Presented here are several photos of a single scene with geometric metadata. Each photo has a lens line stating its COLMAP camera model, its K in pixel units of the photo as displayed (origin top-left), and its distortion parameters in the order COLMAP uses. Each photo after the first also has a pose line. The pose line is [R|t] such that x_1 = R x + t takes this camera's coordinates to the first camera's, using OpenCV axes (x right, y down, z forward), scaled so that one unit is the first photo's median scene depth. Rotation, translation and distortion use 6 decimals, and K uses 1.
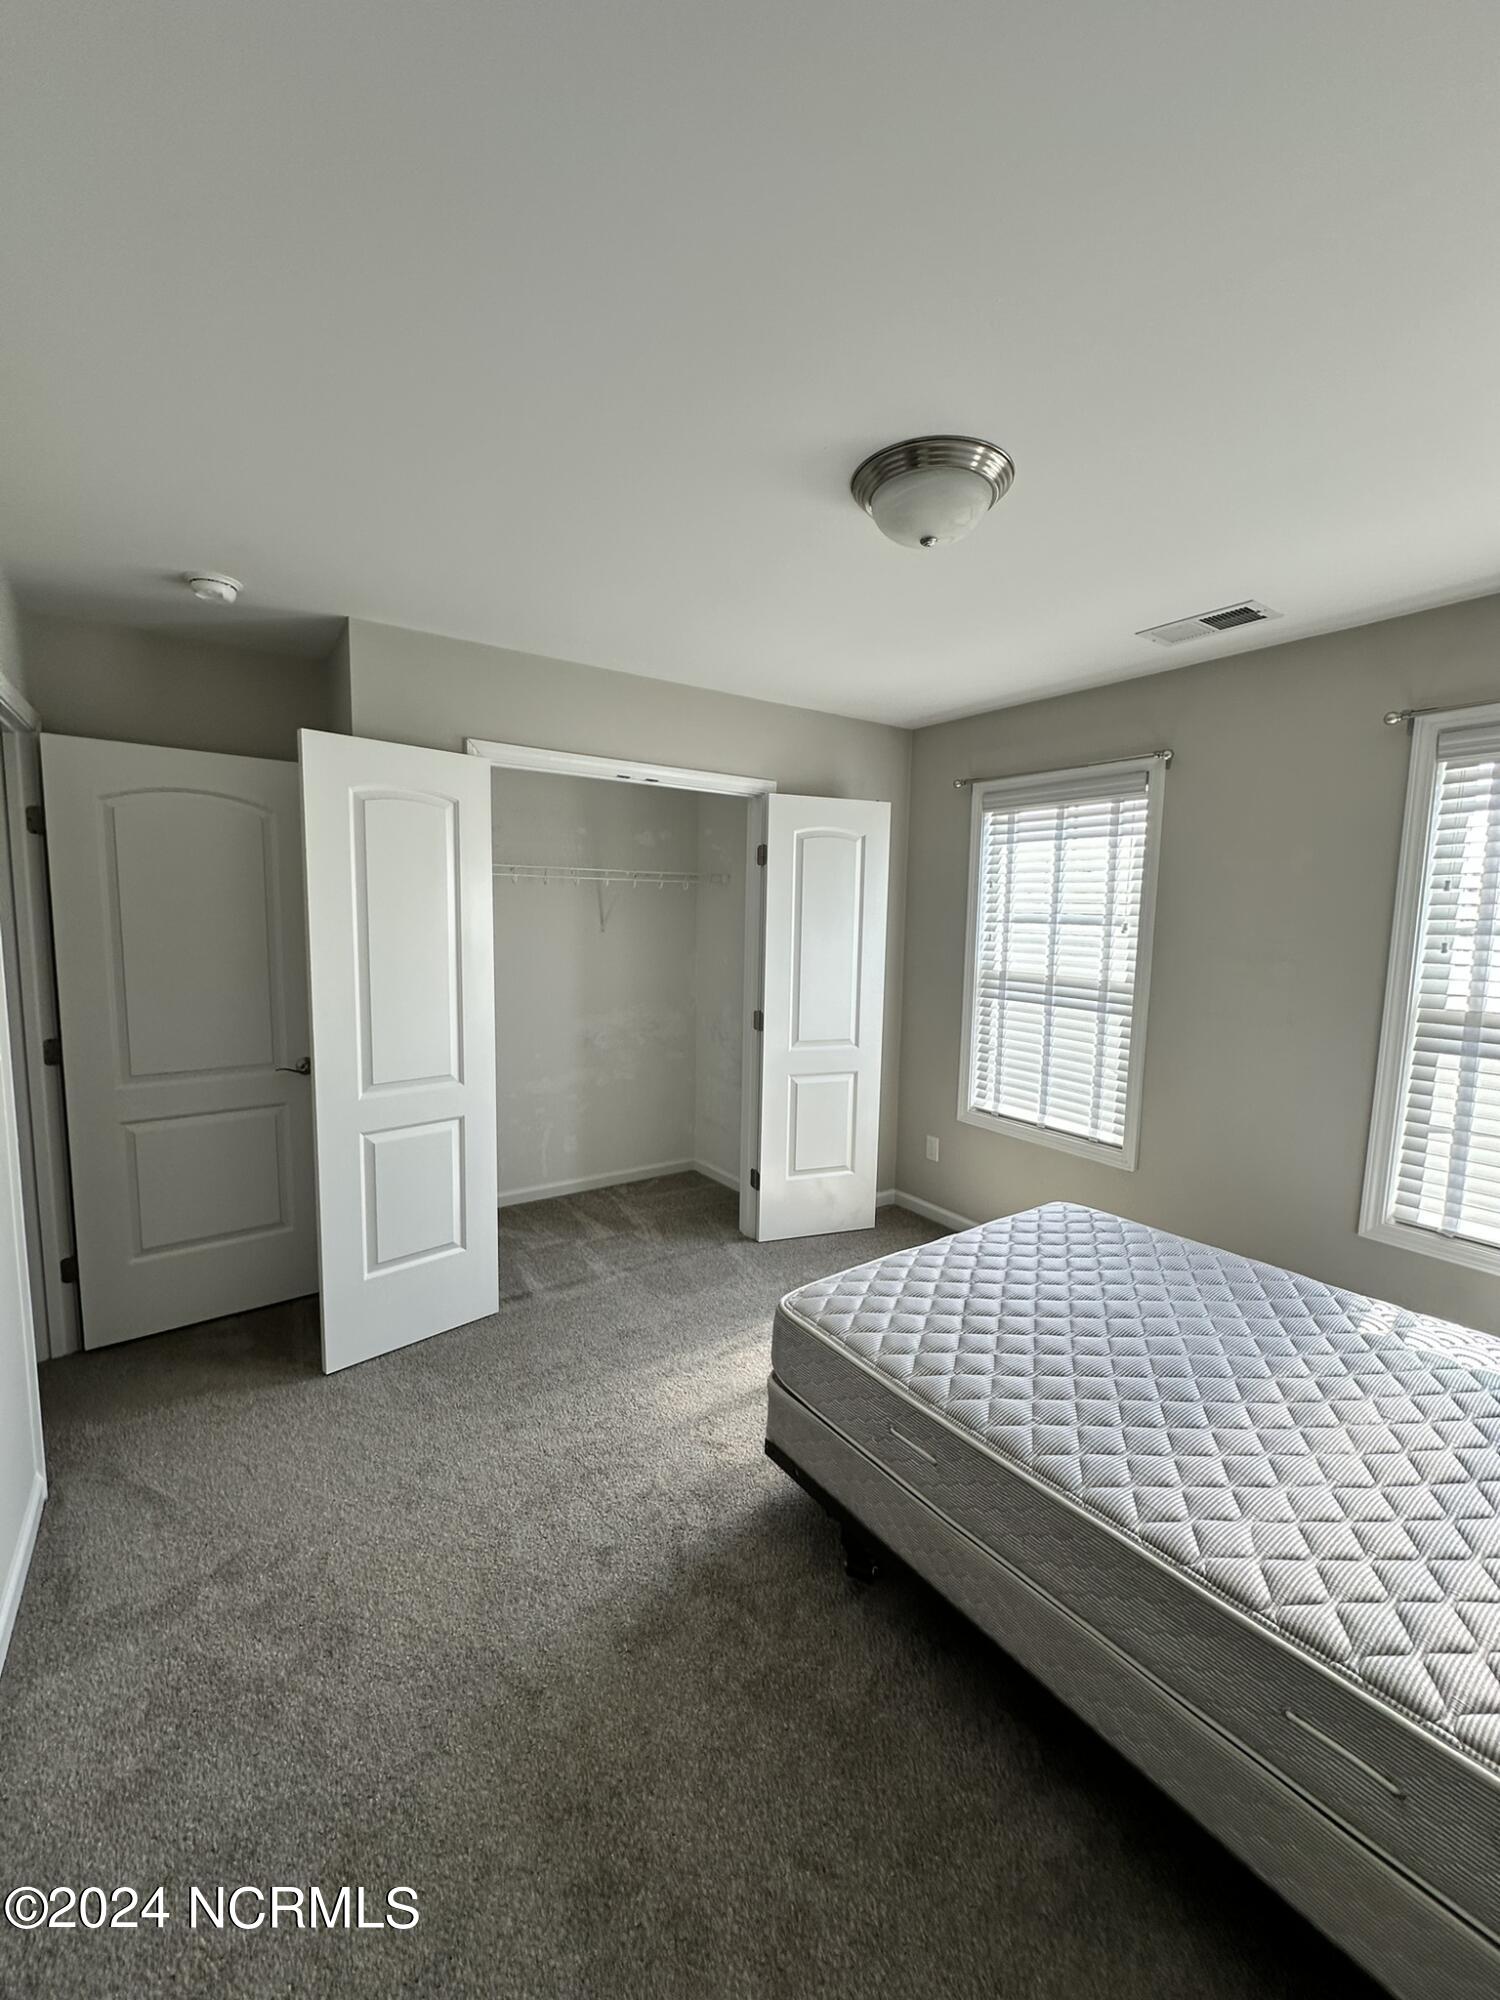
lens RADIAL K [[799.6, 0, 751.2], [0, 799.6, 1002.6], [0, 0, 1]] dist [-0.000991, 0.000567]
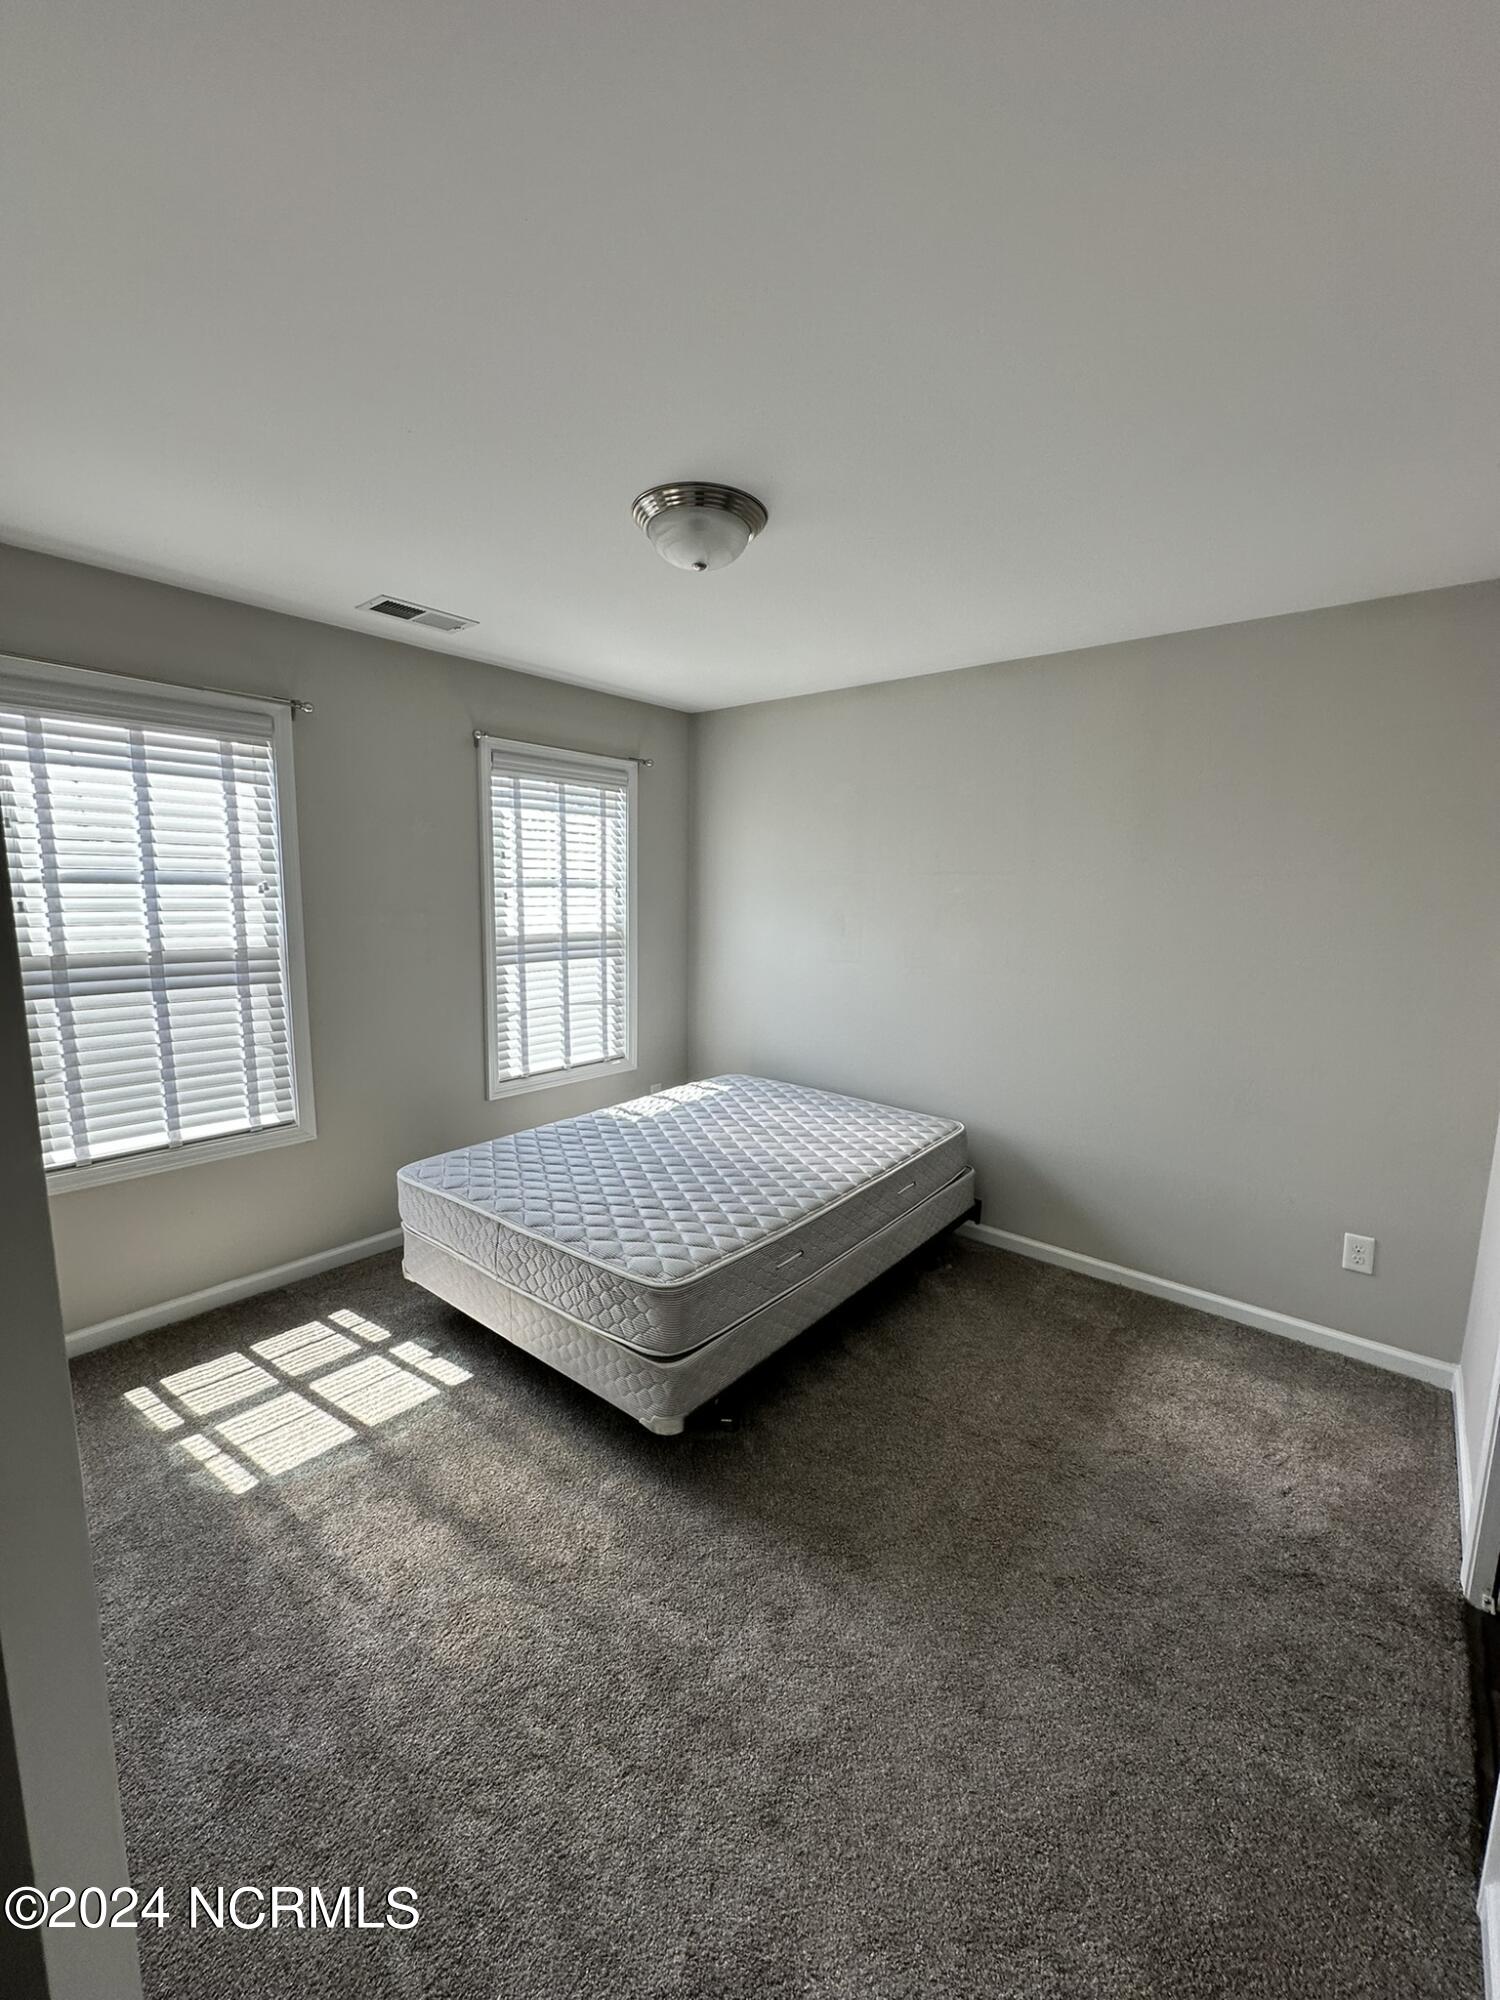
lens RADIAL K [[799.6, 0, 742.7], [0, 799.6, 997.0], [0, 0, 1]] dist [-0.000991, 0.000567]
pose [[-0.249518, -0.158511, 0.955309, -0.545707], [0.087407, 0.978799, 0.185239, -0.090897], [-0.964417, 0.129721, -0.230373, 0.694354]]
